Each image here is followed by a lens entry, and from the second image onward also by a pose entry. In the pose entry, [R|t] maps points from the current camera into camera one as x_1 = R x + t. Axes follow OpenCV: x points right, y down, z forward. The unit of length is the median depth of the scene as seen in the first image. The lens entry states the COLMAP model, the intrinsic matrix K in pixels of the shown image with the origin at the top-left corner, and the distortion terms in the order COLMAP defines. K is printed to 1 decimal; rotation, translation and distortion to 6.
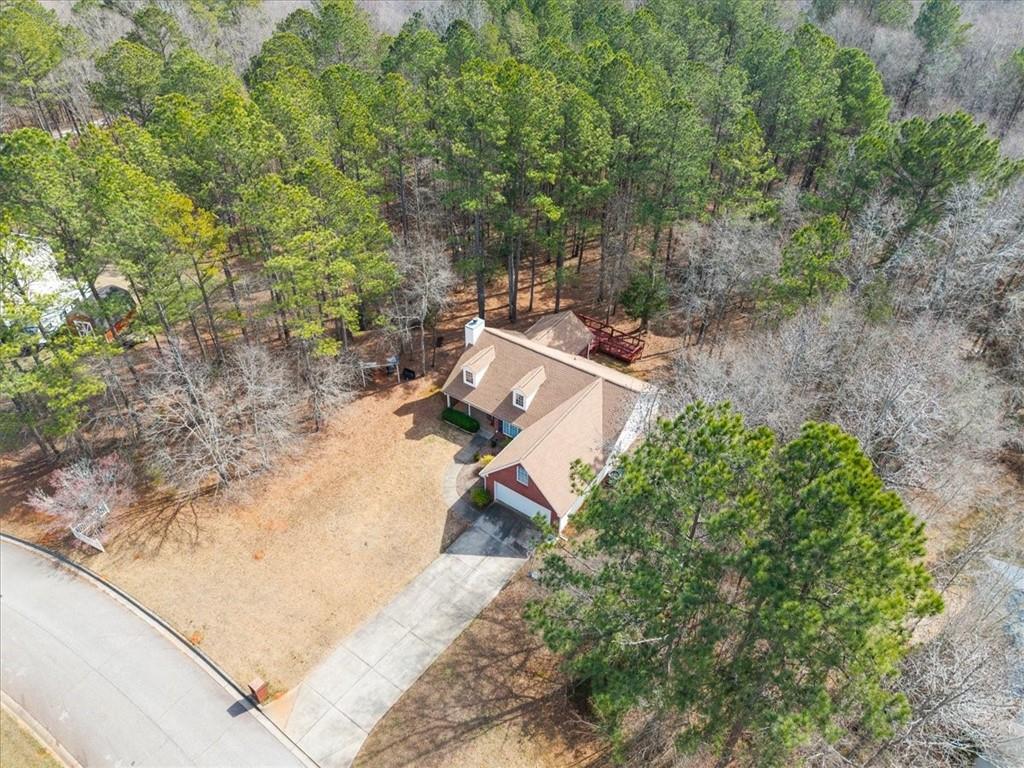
lens RADIAL K [[679.8, 0, 512.7], [0, 679.8, 380.3], [0, 0, 1]] dist [0.006969, 0.000268]
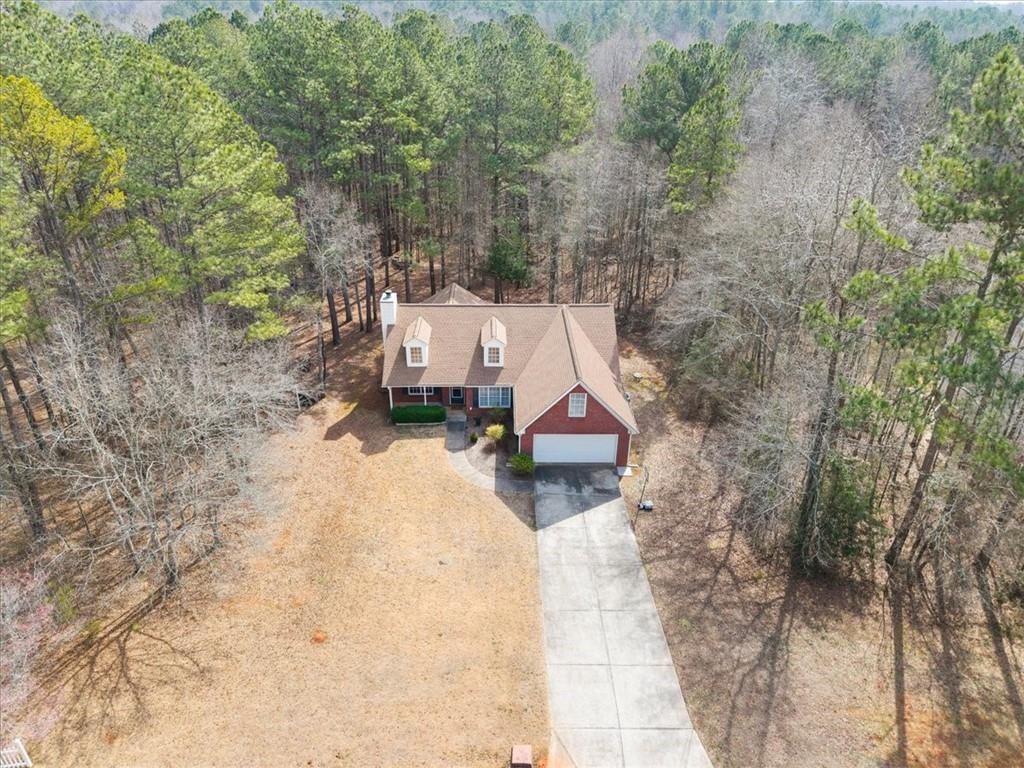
lens RADIAL K [[679.8, 0, 512.7], [0, 679.8, 380.3], [0, 0, 1]] dist [0.006969, 0.000268]
pose [[0.812712, -0.277108, 0.512553, -0.470244], [0.363355, 0.928703, -0.074046, 0.149048], [-0.455491, 0.246417, 0.855457, 0.338493]]
